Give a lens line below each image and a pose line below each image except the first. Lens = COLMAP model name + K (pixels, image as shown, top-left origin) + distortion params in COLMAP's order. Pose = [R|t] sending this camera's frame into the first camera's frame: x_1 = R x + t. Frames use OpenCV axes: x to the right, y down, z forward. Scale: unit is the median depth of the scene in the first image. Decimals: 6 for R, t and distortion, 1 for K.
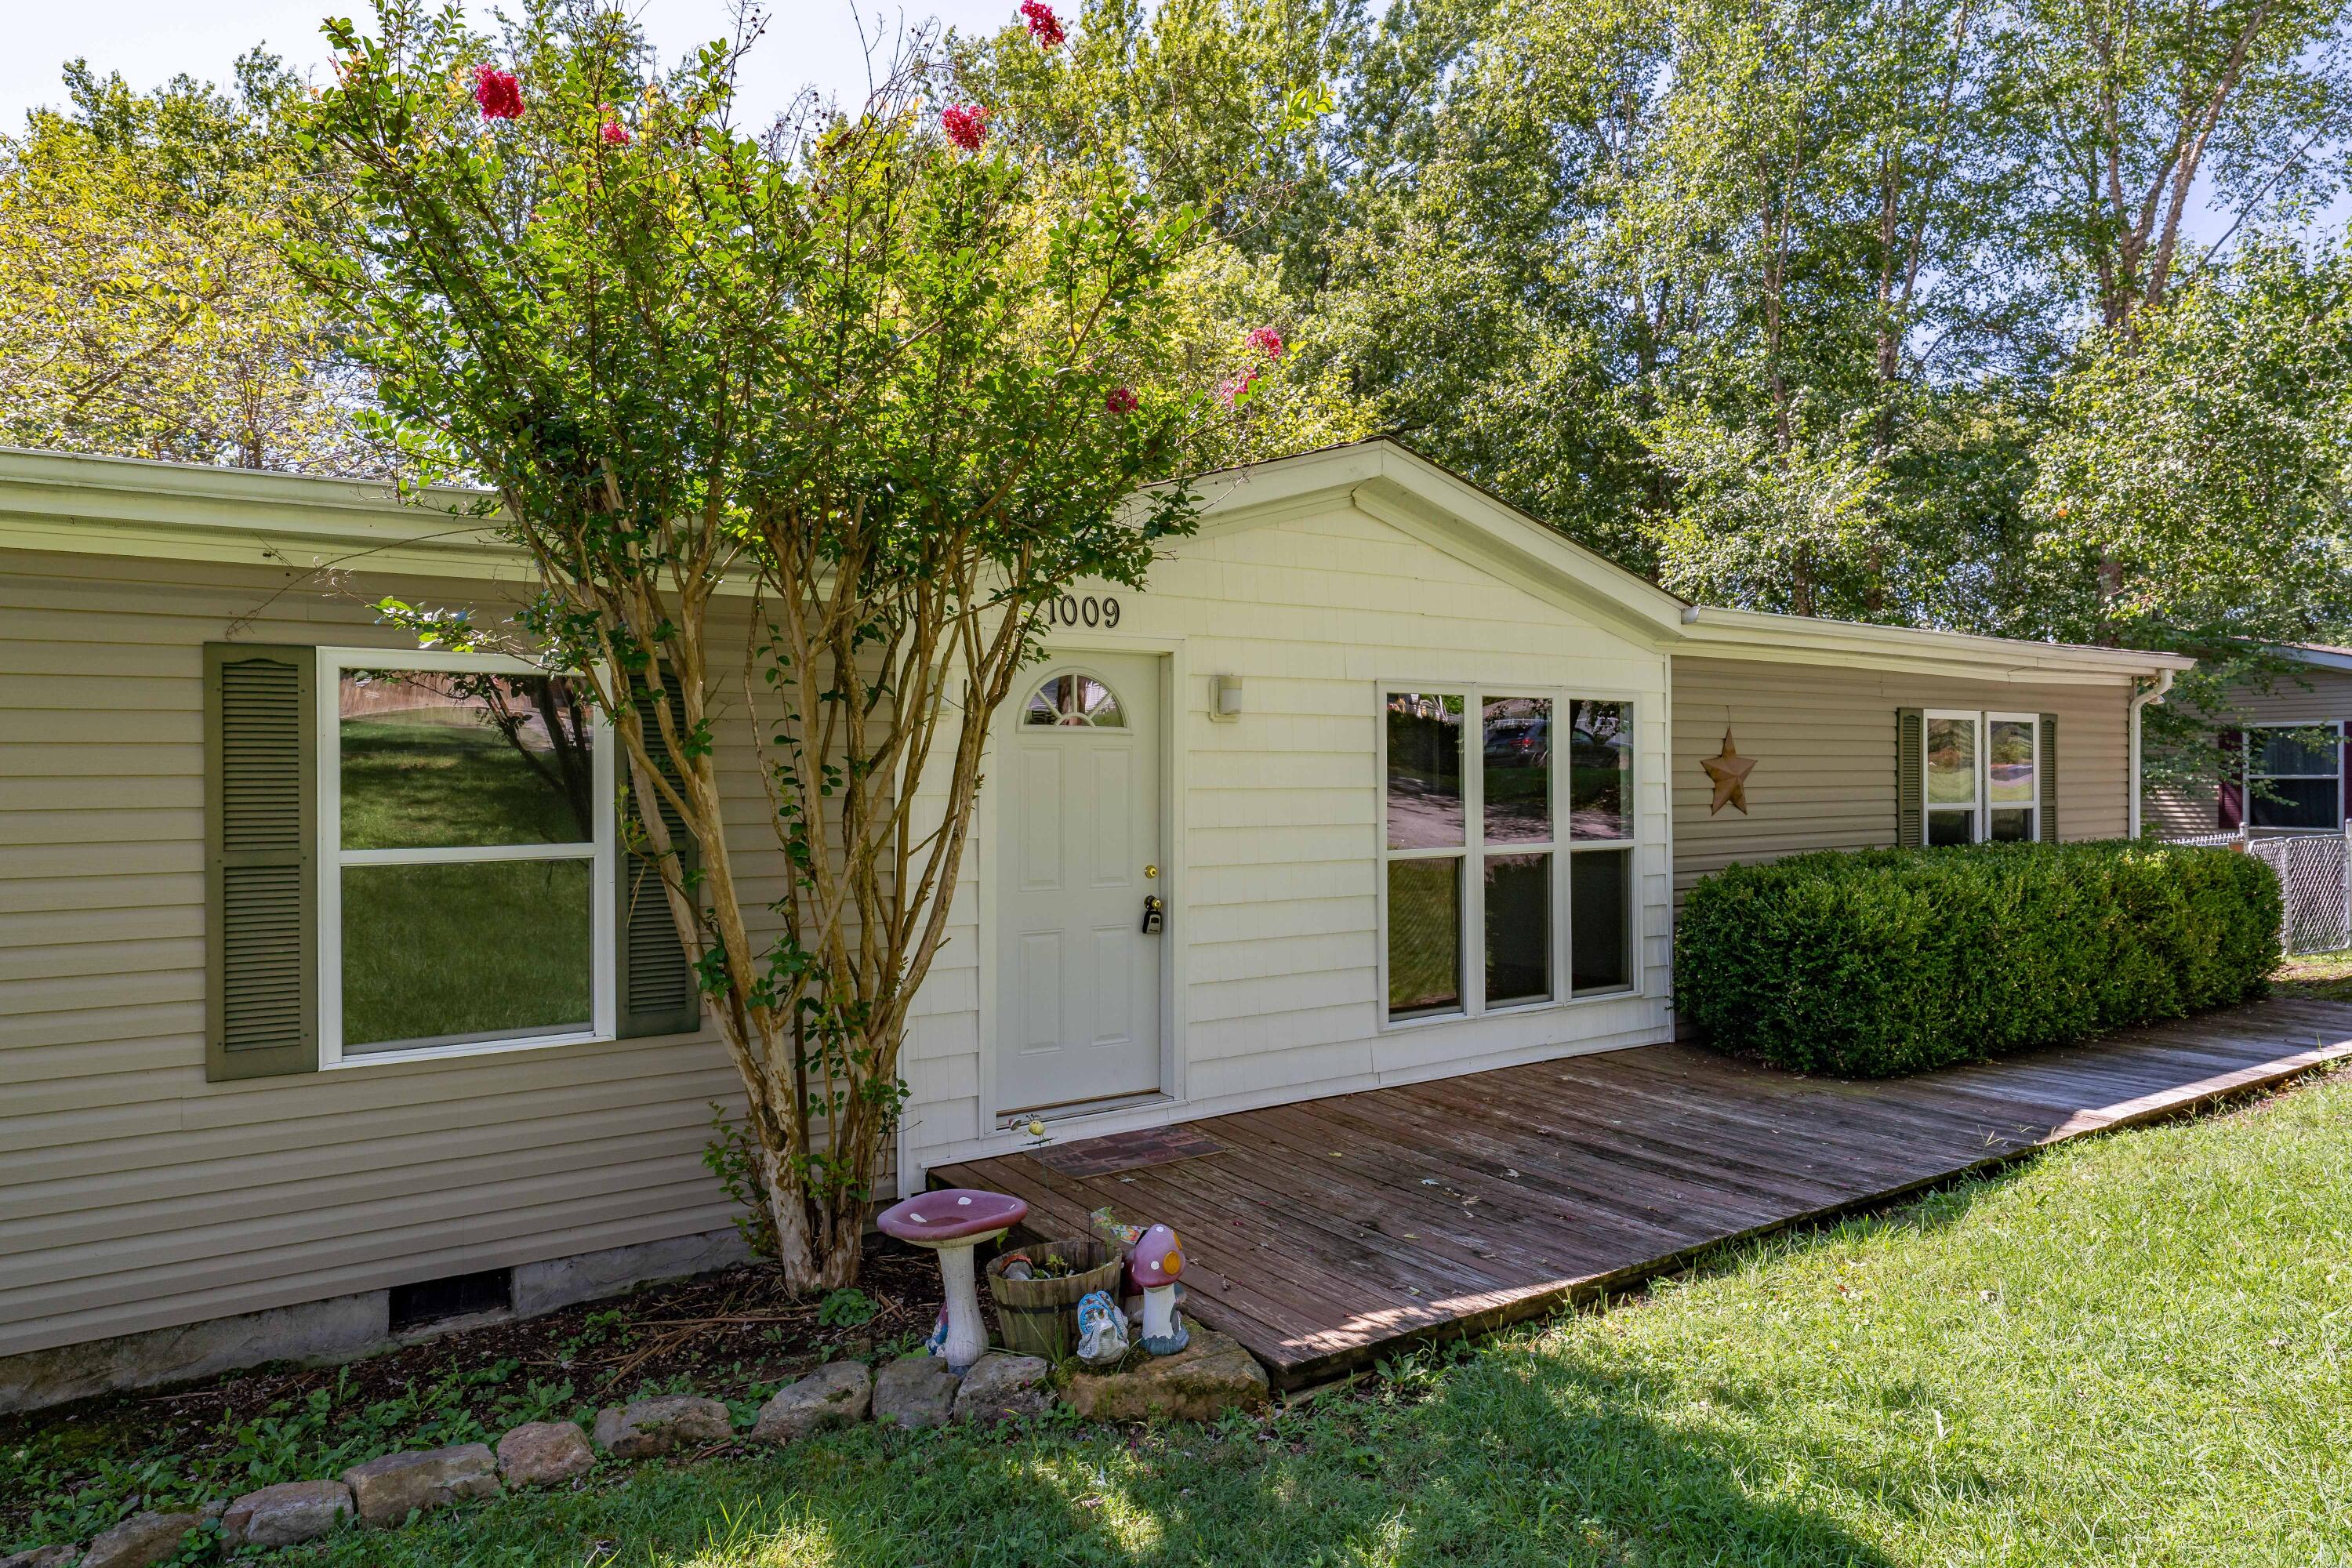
lens RADIAL K [[1409.1, 0, 1172.1], [0, 1409.1, 781.3], [0, 0, 1]] dist [-0.001491, 0.000577]
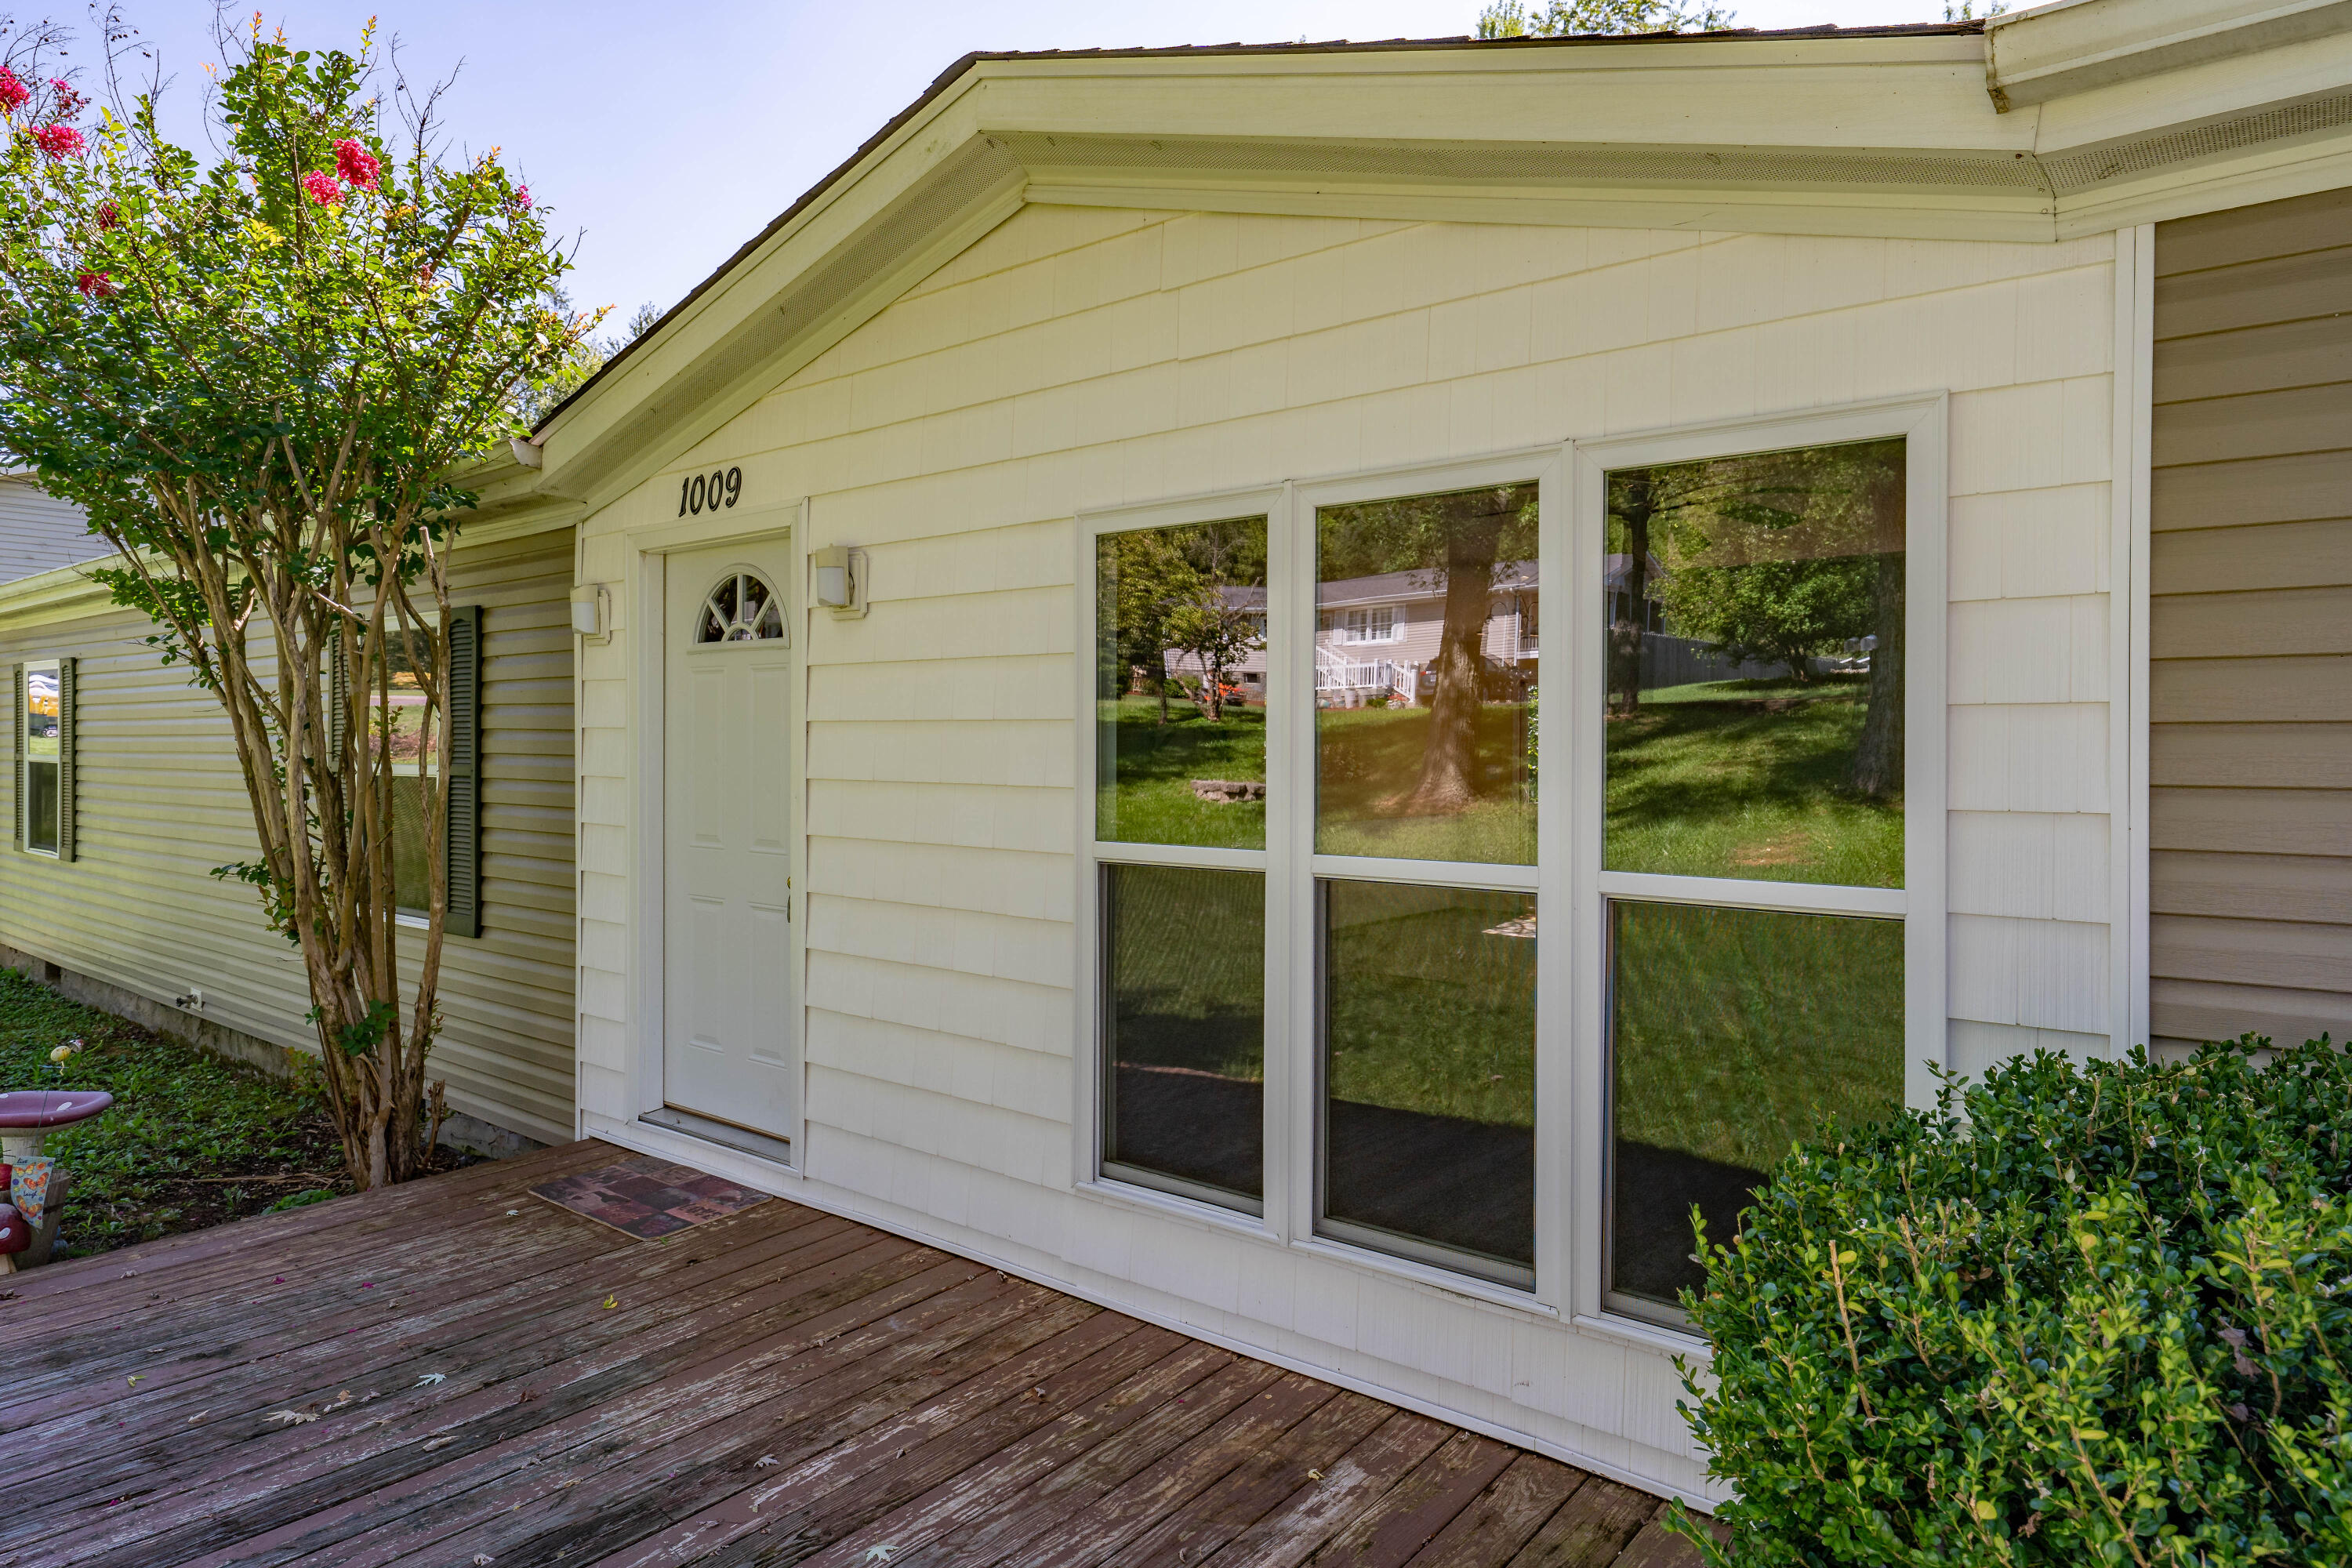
lens RADIAL K [[1409.1, 0, 1185.8], [0, 1409.1, 747.1], [0, 0, 1]] dist [-0.001491, 0.000577]
pose [[0.300948, 0.007770, -0.953609, 0.651222], [-0.006798, 0.999959, 0.006002, 0.011582], [0.953616, 0.004676, 0.300988, 0.875150]]
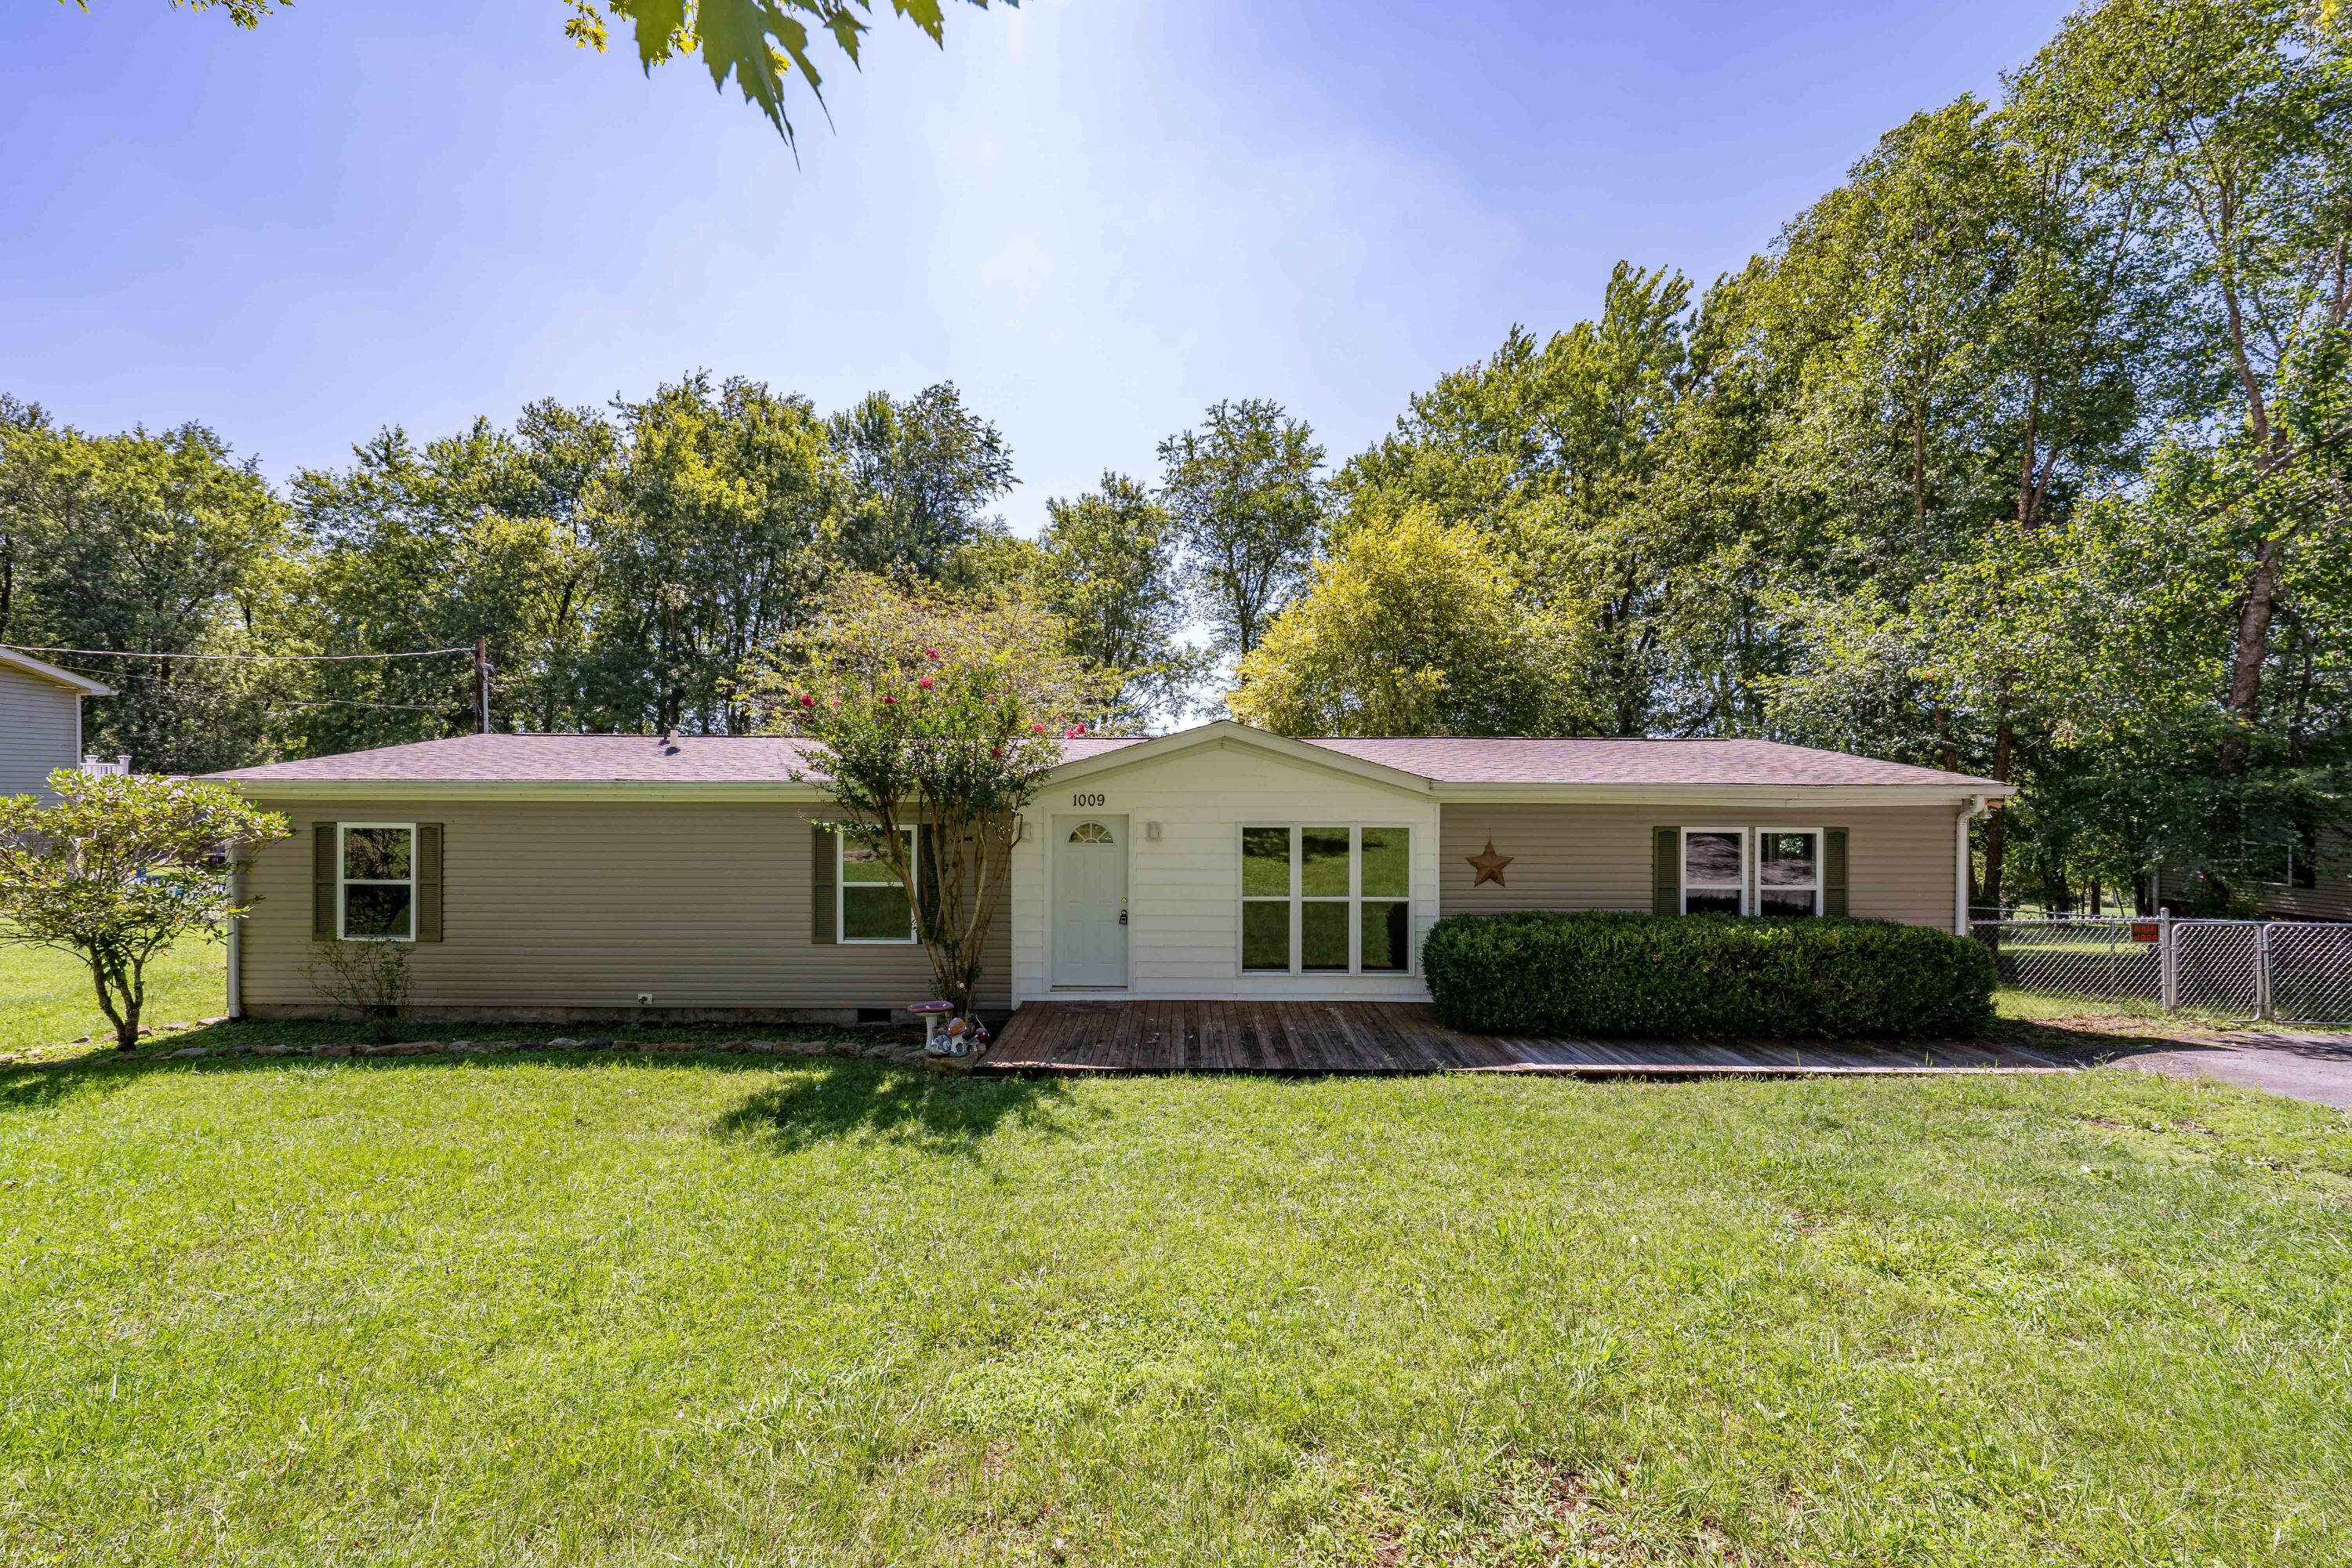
lens RADIAL K [[874.1, 0, 1192.5], [0, 874.1, 797.6], [0, 0, 1]] dist [0.000409, 0.000402]
pose [[0.830572, 0.011539, -0.556791, 0.864402], [-0.011051, 0.999930, 0.004237, -0.114897], [0.556801, 0.002635, 0.830642, -0.207939]]
